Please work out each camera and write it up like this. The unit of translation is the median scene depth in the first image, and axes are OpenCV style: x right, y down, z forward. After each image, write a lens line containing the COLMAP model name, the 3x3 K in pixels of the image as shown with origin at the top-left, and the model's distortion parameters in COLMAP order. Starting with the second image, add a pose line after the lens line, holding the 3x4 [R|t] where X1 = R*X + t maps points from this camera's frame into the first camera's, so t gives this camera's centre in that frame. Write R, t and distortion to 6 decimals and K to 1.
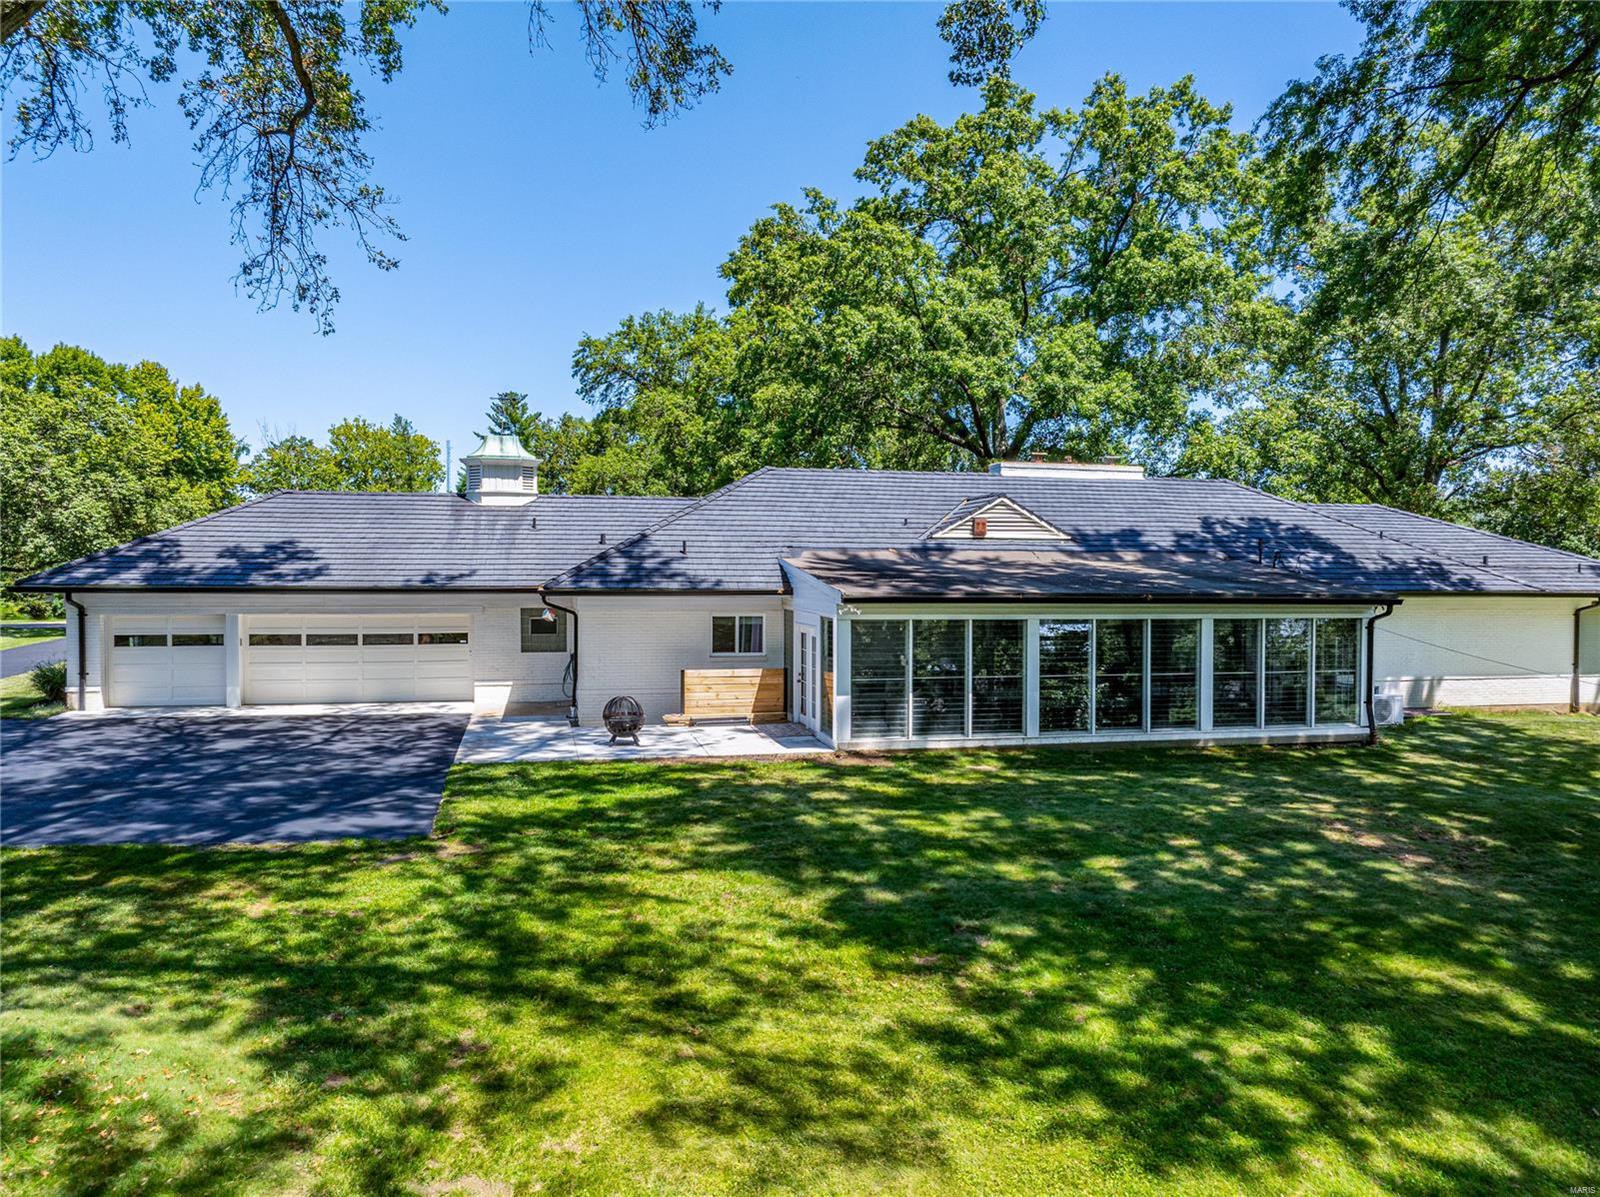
lens RADIAL K [[1127.1, 0, 800.0], [0, 1127.1, 598.5], [0, 0, 1]] dist [-0.024764, -0.004806]
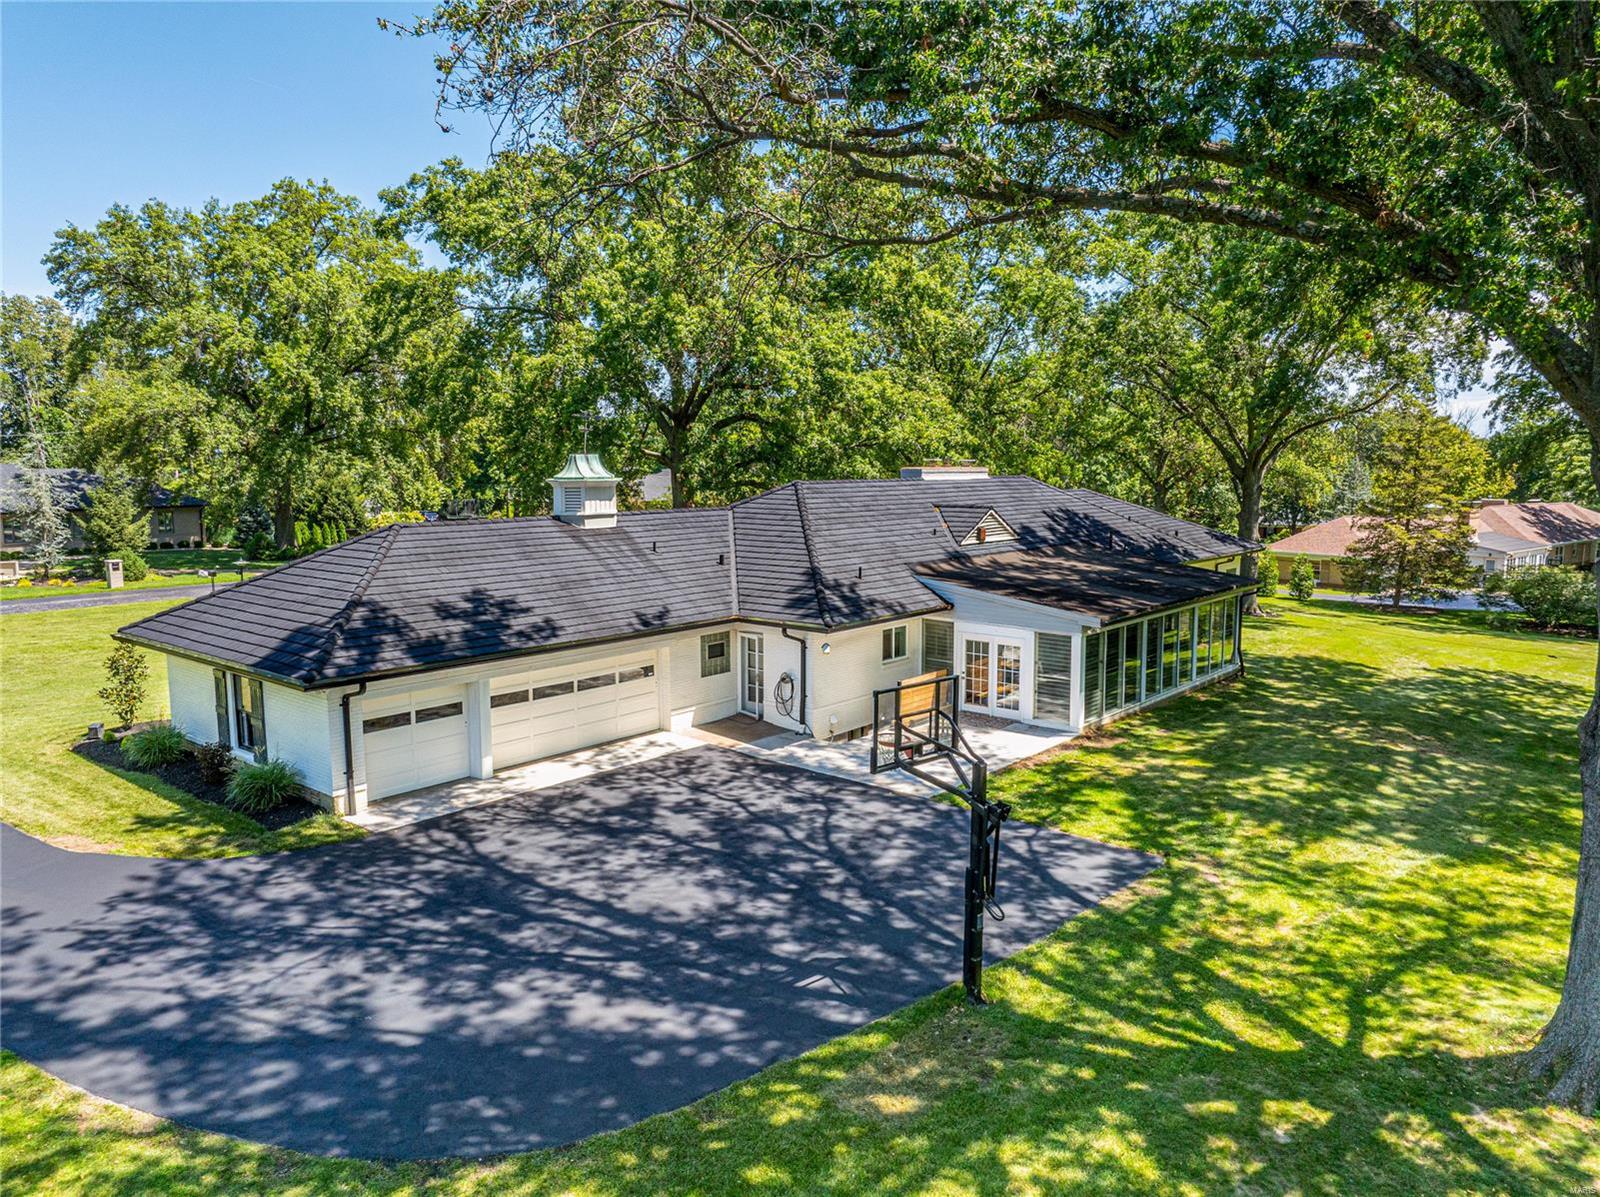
lens RADIAL K [[1127.1, 0, 800.0], [0, 1127.1, 598.5], [0, 0, 1]] dist [-0.024764, -0.004806]
pose [[0.808157, -0.077632, 0.583829, -0.856195], [0.018476, 0.994129, 0.106614, -0.149554], [-0.588678, -0.075373, 0.804846, 0.117124]]
